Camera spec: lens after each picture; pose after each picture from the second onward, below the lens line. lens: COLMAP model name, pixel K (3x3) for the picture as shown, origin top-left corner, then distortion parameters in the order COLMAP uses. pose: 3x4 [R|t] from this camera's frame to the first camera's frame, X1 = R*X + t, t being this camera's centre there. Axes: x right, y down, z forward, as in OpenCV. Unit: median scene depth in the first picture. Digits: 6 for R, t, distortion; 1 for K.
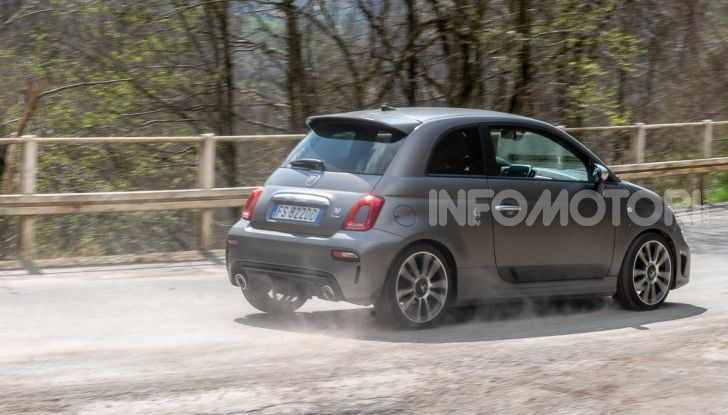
lens RADIAL K [[2654.0, 0, 364.0], [0, 2654.0, 207.5], [0, 0, 1]] dist [-0.118026, -0.395506]
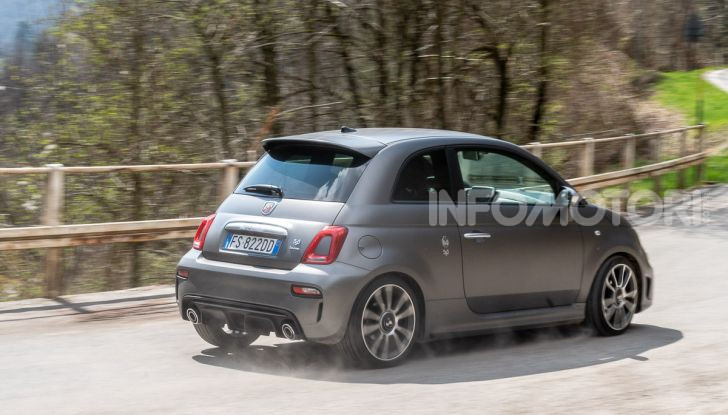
lens RADIAL K [[1729.0, 0, 364.0], [0, 1729.0, 207.5], [0, 0, 1]] dist [0.029467, 0.062343]
pose [[0.998790, -0.011125, 0.047908, -0.015045], [0.010703, 0.999902, 0.009067, -0.015532], [-0.048004, -0.008543, 0.998811, 0.394815]]
